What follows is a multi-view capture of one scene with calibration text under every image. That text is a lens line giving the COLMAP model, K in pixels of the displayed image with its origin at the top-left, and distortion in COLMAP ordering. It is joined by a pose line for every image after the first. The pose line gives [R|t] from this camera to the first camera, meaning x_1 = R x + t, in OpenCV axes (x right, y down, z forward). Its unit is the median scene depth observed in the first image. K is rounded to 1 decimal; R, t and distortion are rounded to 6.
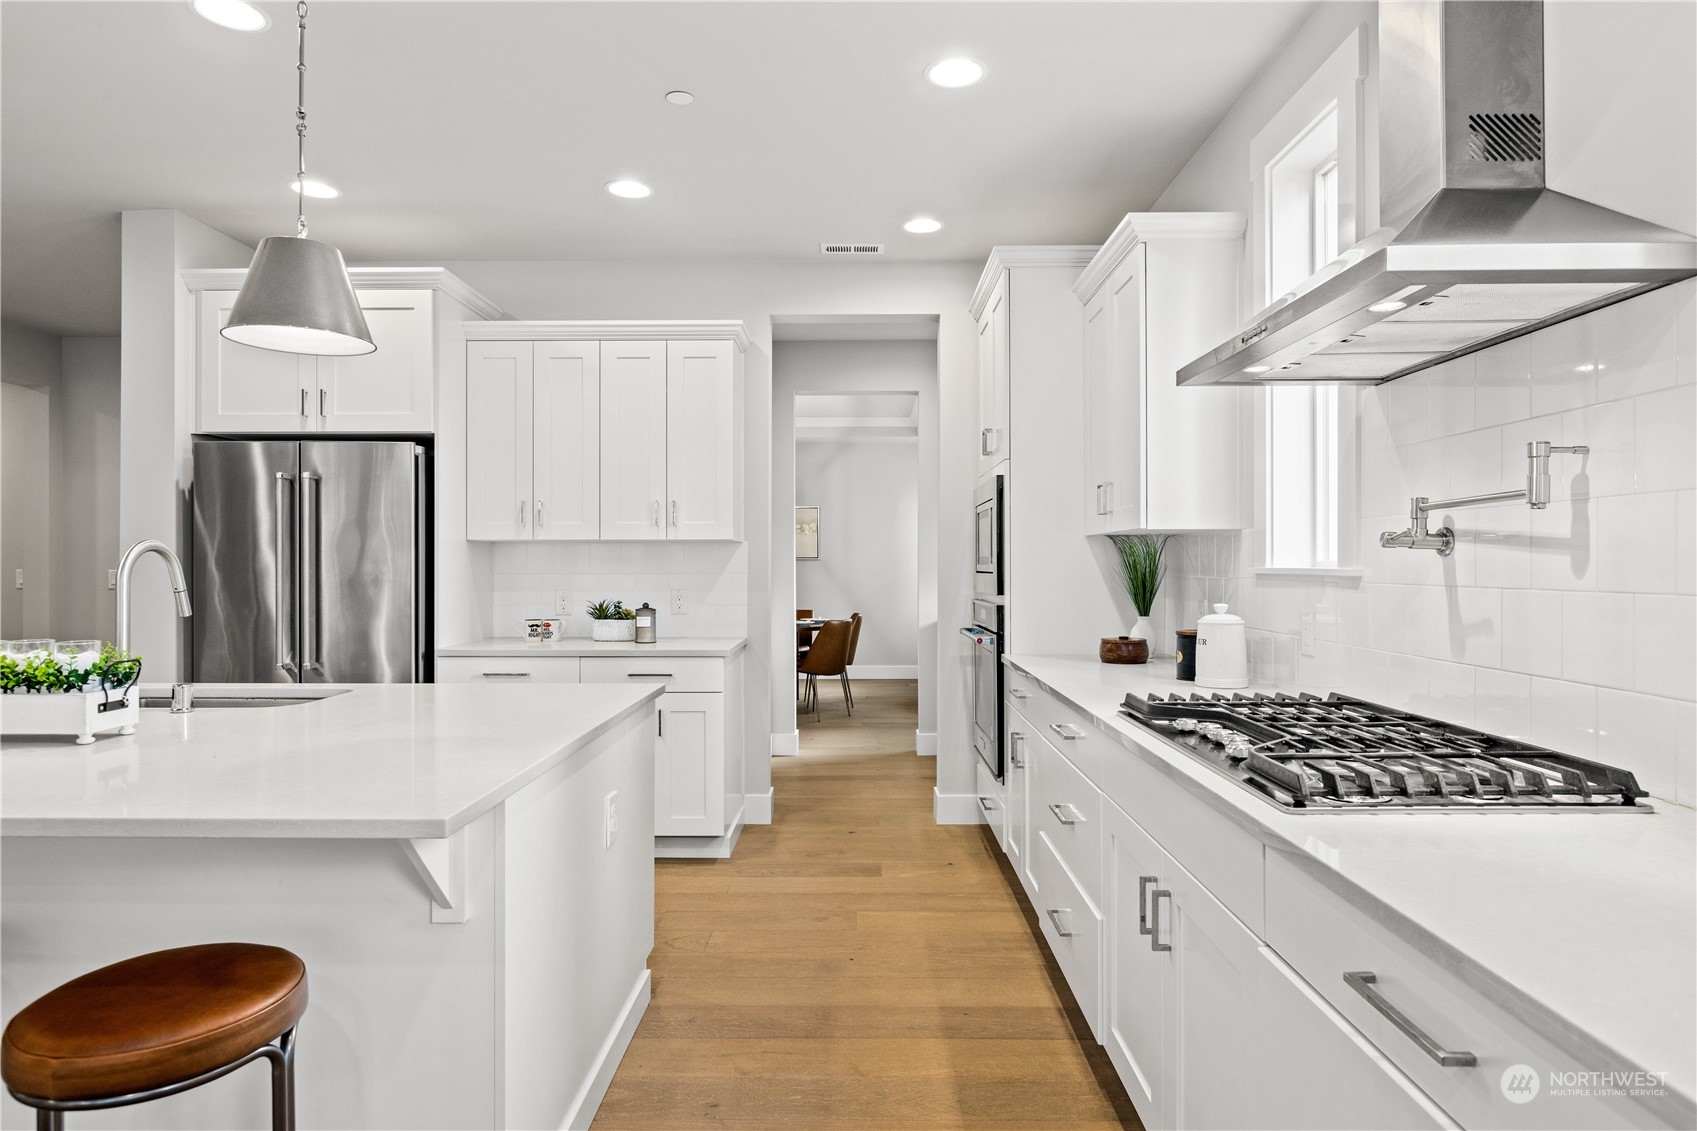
lens RADIAL K [[961.0, 0, 849.8], [0, 961.0, 561.5], [0, 0, 1]] dist [-0.001180, 0.000260]
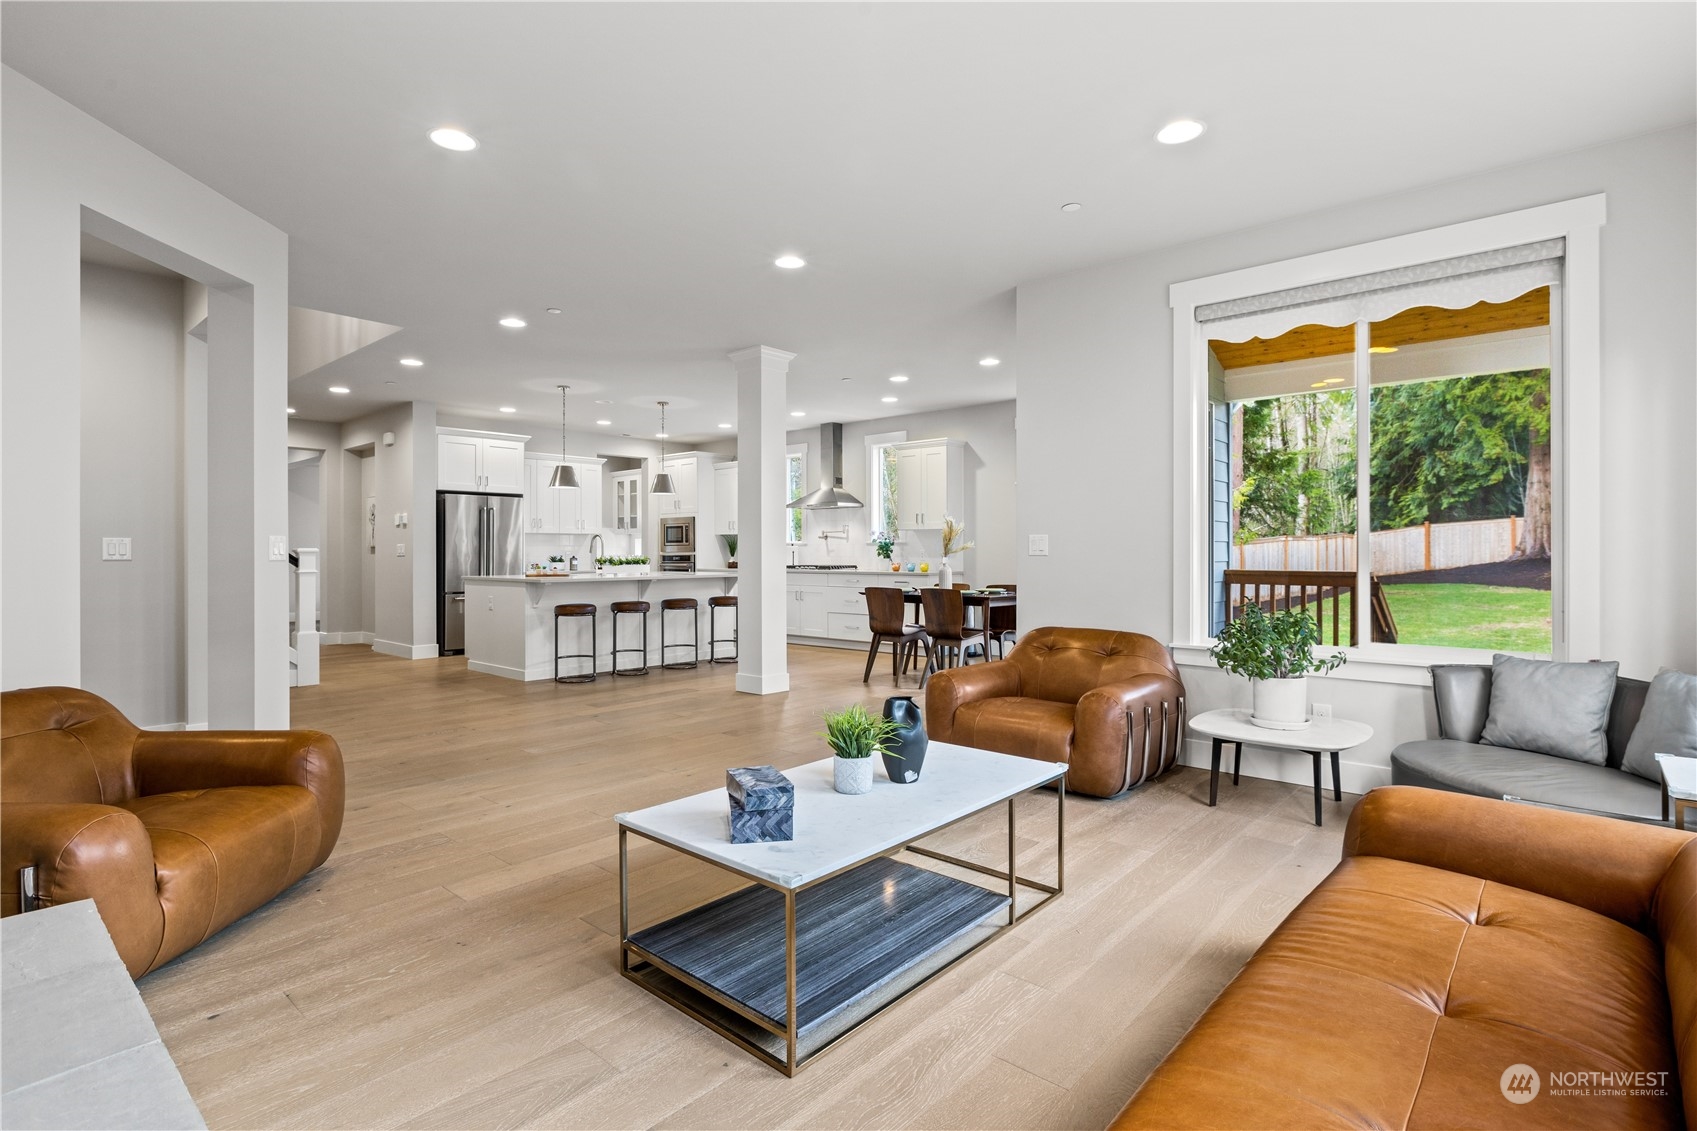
lens RADIAL K [[823.6, 0, 848.2], [0, 823.6, 551.3], [0, 0, 1]] dist [-0.001193, -0.000080]
pose [[0.657057, -0.002375, 0.753837, -1.717157], [0.001341, 0.999997, 0.001981, 0.029967], [-0.753840, -0.000291, 0.657058, -1.358718]]
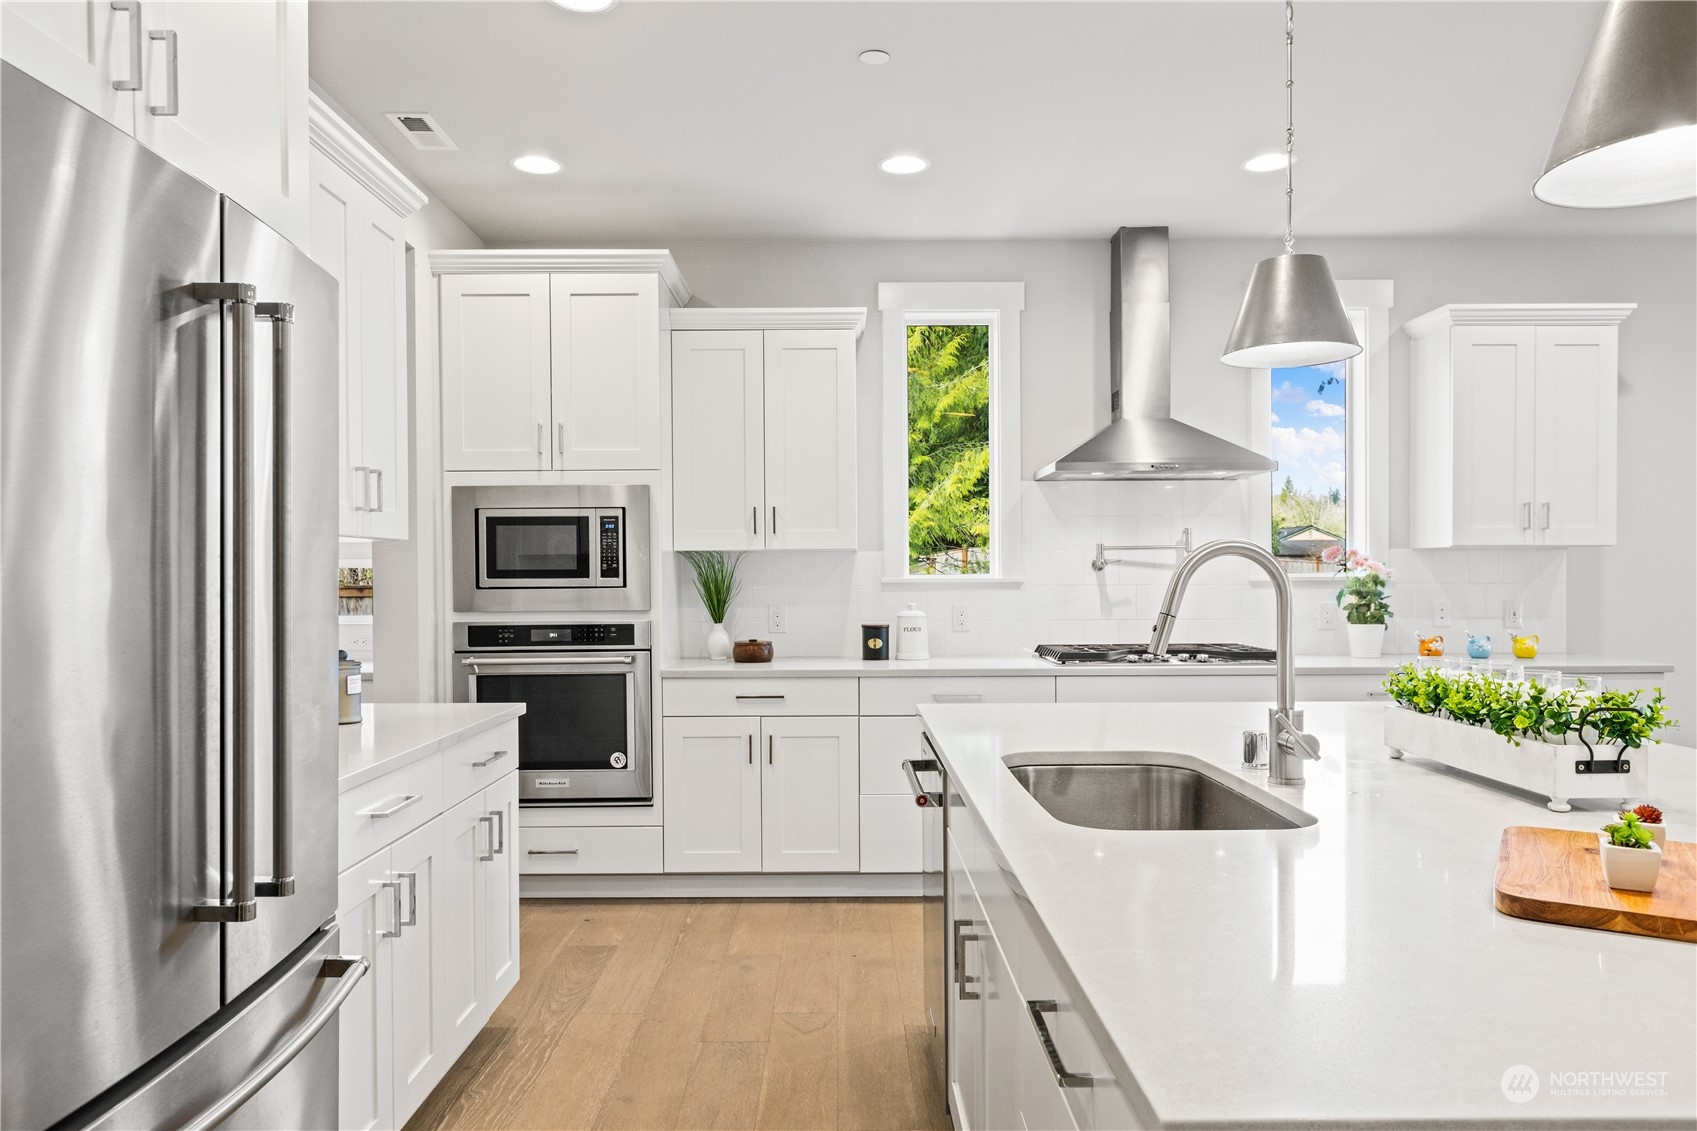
lens RADIAL K [[1155.0, 0, 826.3], [0, 1155.0, 569.8], [0, 0, 1]] dist [0.006508, 0.002343]
pose [[-0.004988, 0.003386, 0.999982, -1.009014], [0.003452, 0.999988, -0.003369, -0.001269], [-0.999982, 0.003435, -0.005000, 0.831048]]
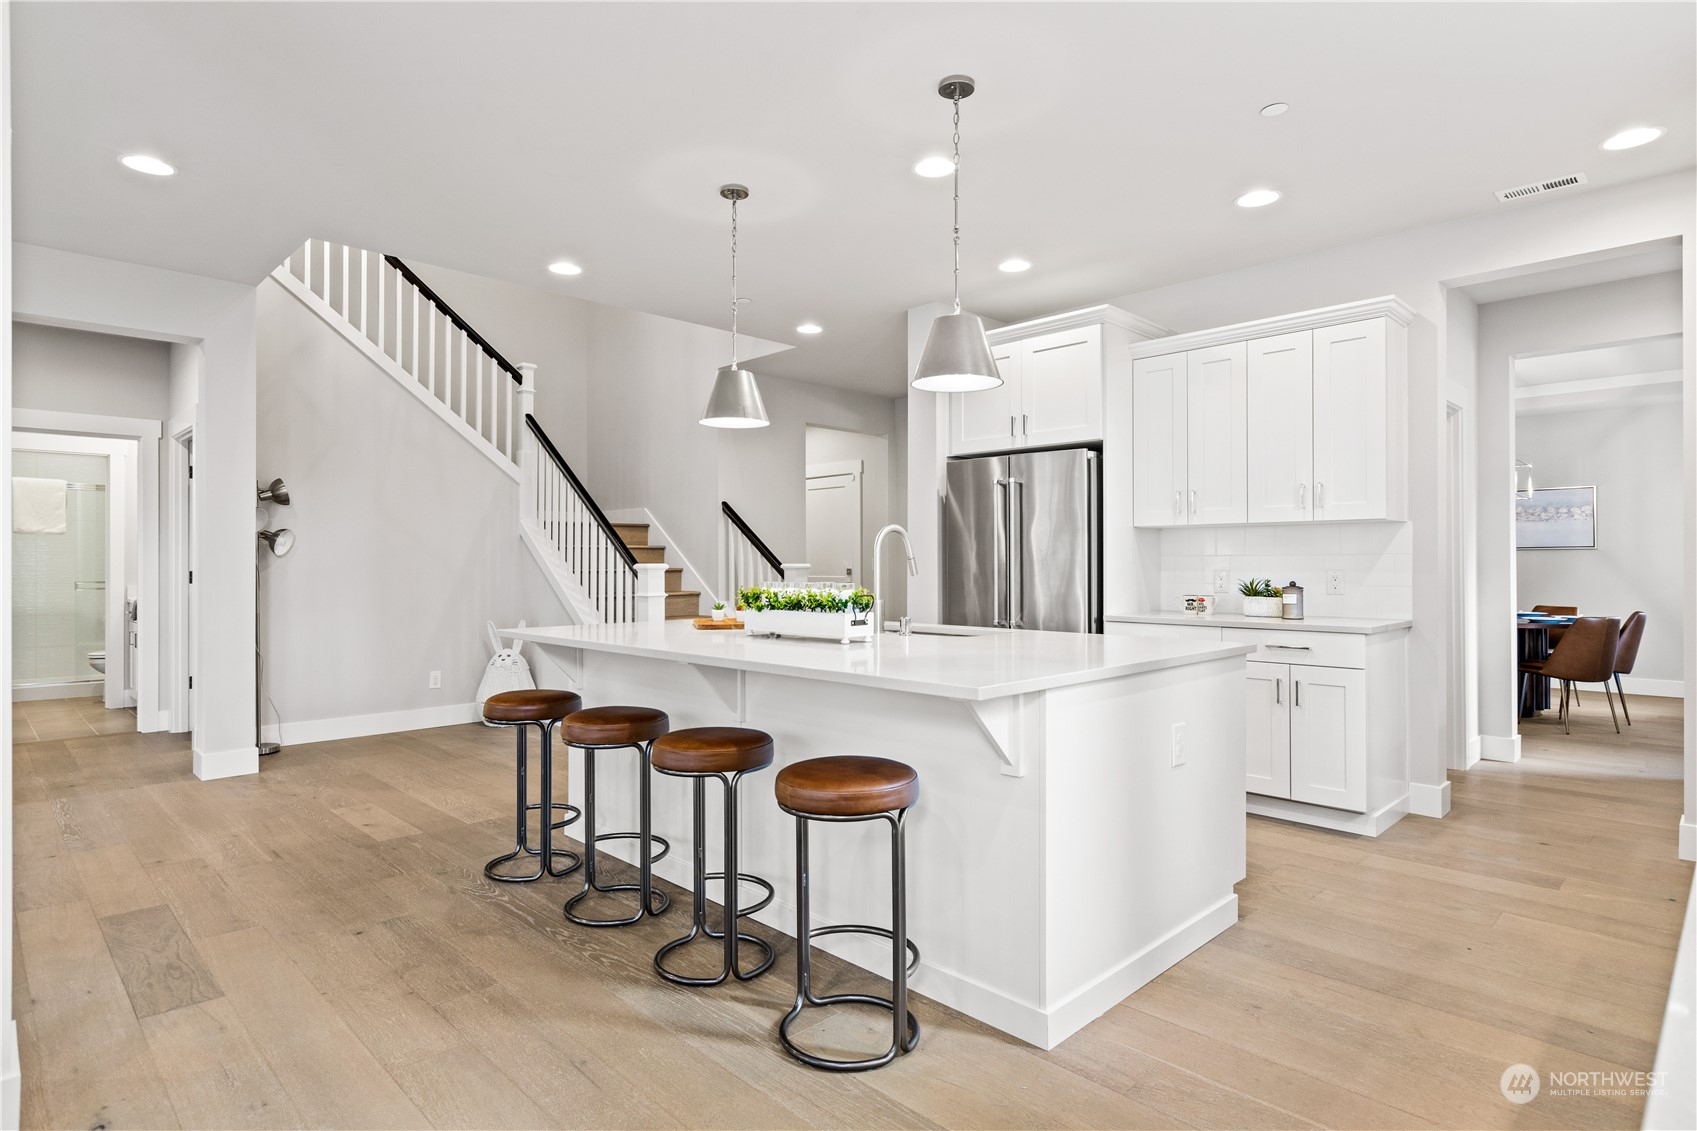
lens RADIAL K [[905.3, 0, 846.8], [0, 905.3, 559.2], [0, 0, 1]] dist [0.004093, 0.000397]
pose [[0.711700, -0.003451, -0.702475, 0.157724], [0.001329, 0.999993, -0.003565, 0.024673], [0.702483, 0.001603, 0.711699, -0.059468]]
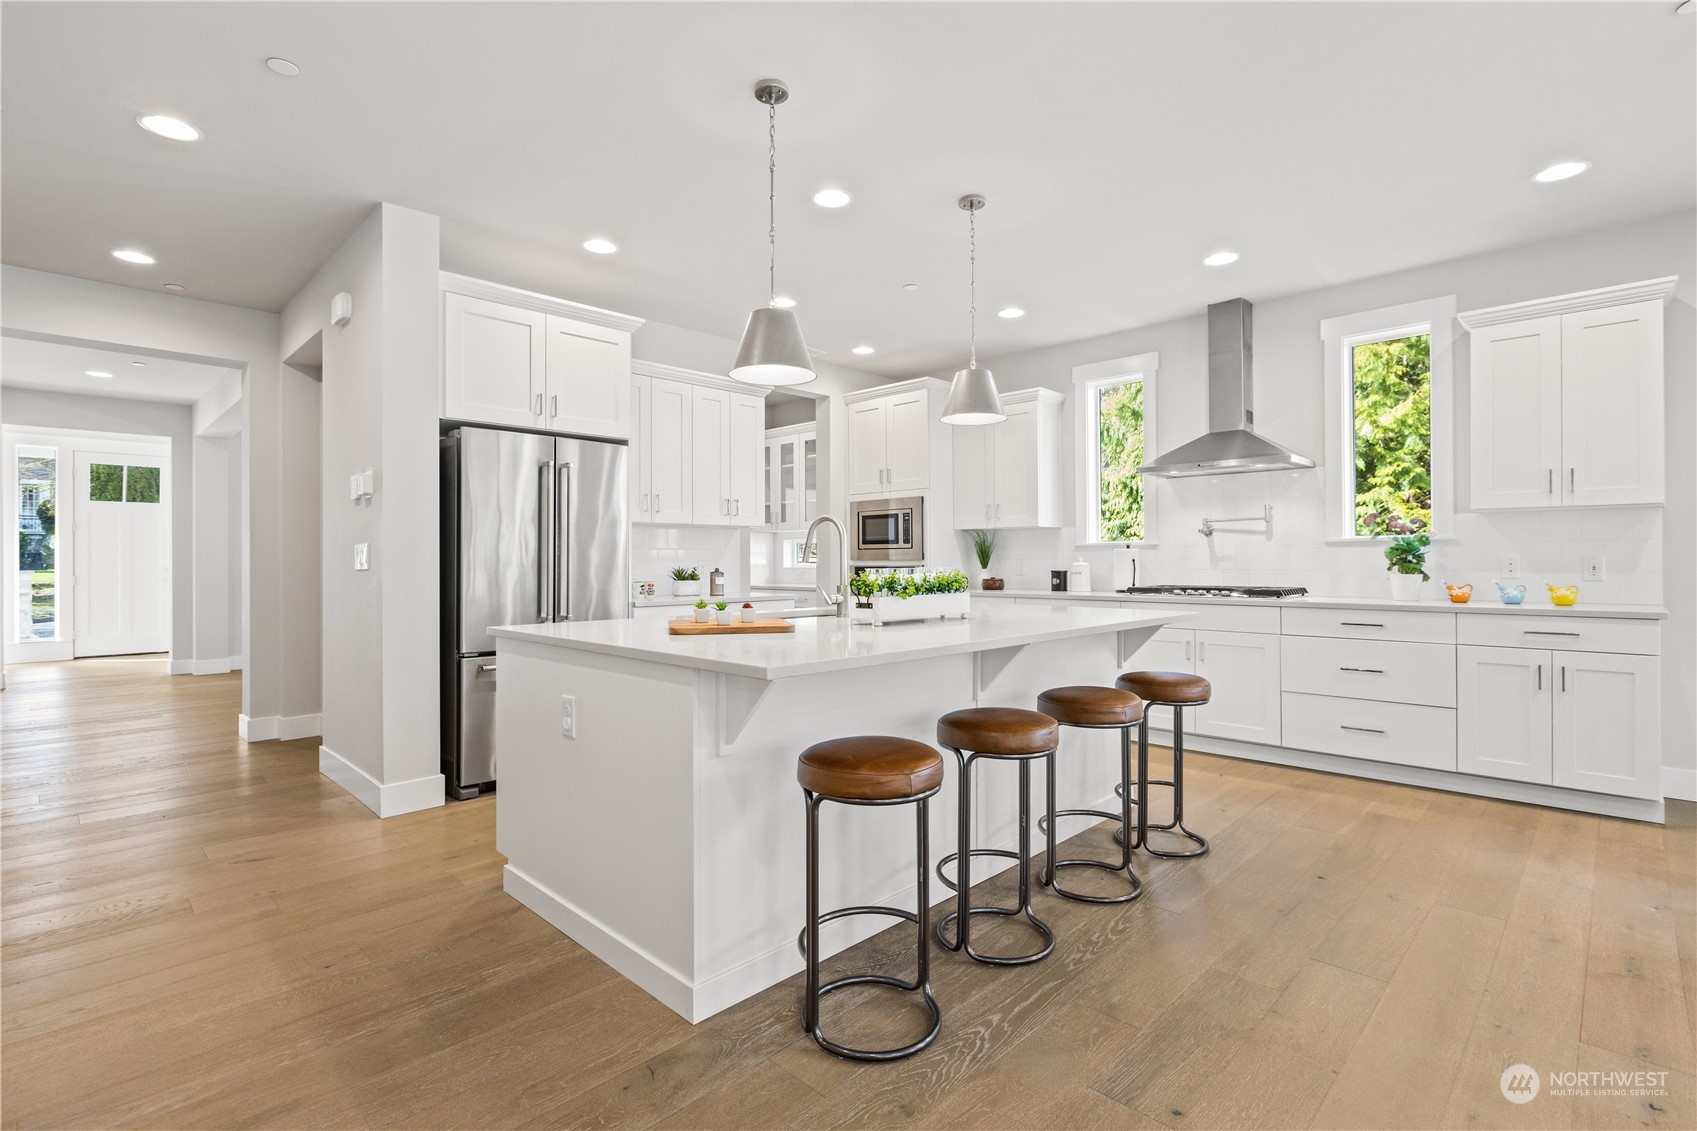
lens RADIAL K [[784.1, 0, 850.1], [0, 784.1, 557.8], [0, 0, 1]] dist [-0.001019, -0.000631]
pose [[0.692978, 0.000853, 0.720958, -1.070040], [0.001669, 0.999995, -0.002788, 0.035585], [-0.720957, 0.003135, 0.692973, 0.026503]]
